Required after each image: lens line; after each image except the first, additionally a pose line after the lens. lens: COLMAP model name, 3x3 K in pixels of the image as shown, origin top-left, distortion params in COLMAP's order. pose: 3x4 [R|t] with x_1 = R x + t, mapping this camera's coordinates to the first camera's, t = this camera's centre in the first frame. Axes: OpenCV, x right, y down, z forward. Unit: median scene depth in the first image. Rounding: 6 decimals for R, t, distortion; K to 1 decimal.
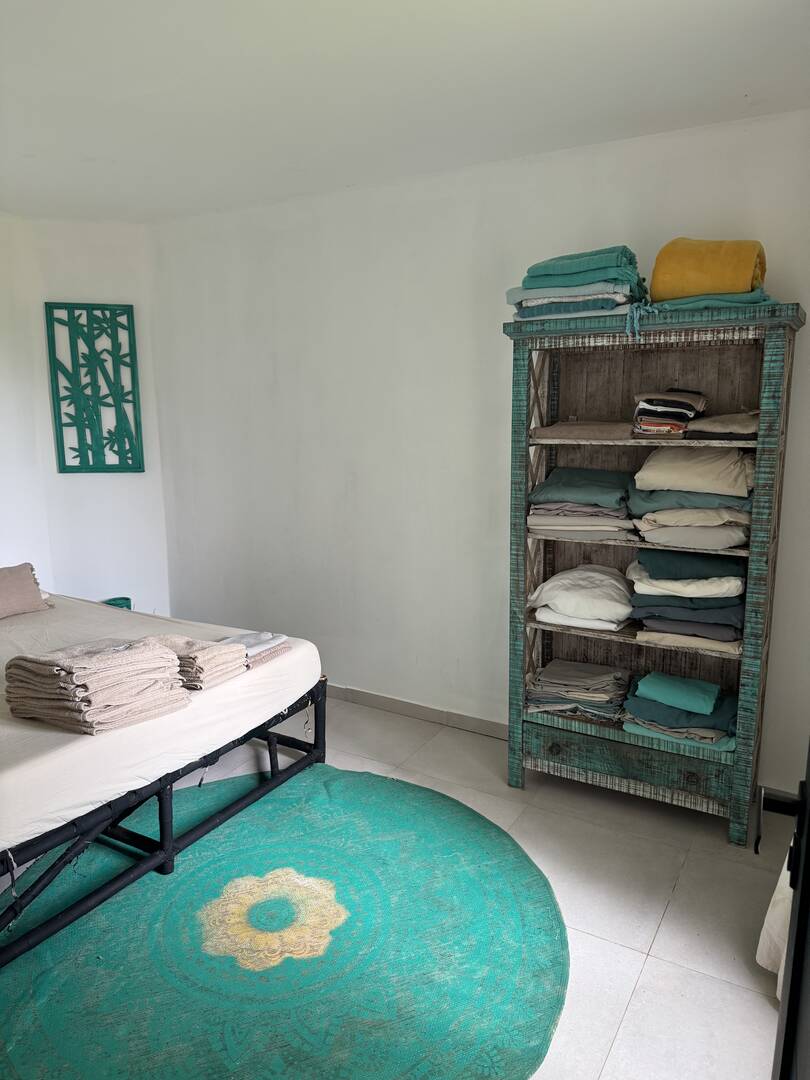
lens RADIAL K [[763.0, 0, 401.6], [0, 763.0, 537.2], [0, 0, 1]] dist [0.030375, -0.038346]
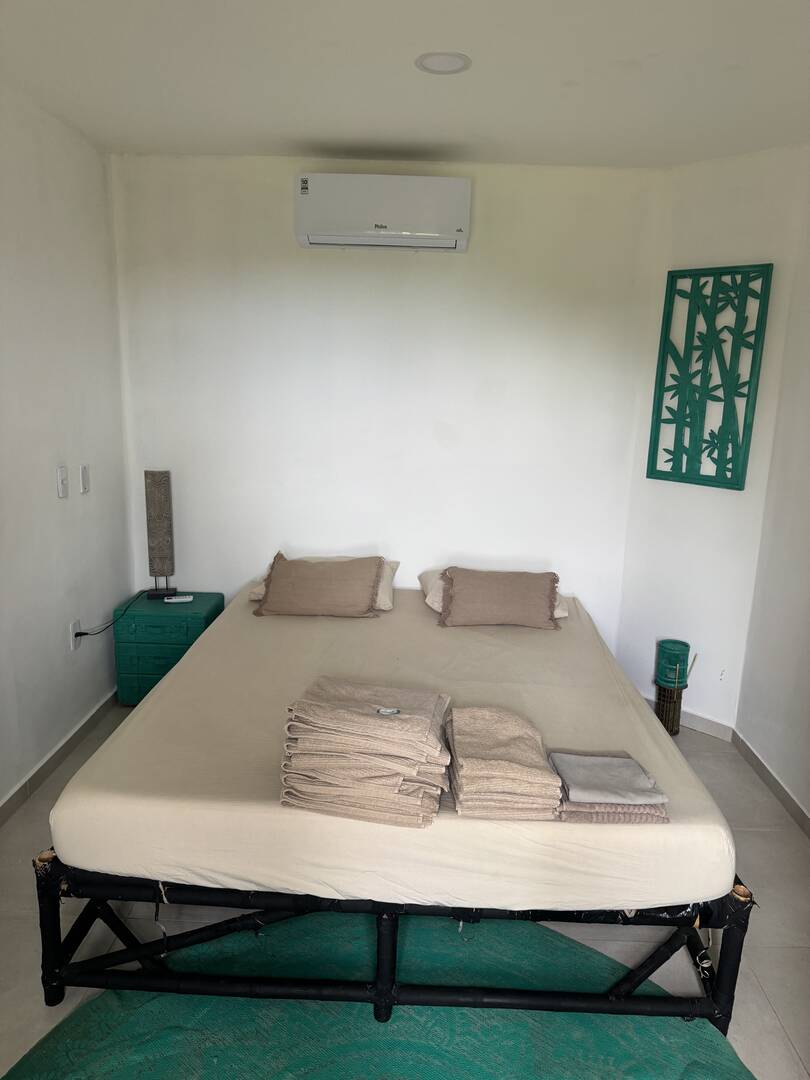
lens RADIAL K [[763.0, 0, 406.4], [0, 763.0, 544.3], [0, 0, 1]] dist [0.030375, -0.038346]
pose [[0.495442, 0.205202, -0.844055, 0.147248], [-0.188517, 0.973938, 0.126123, -0.068760], [0.847938, 0.096632, 0.521214, 0.348448]]
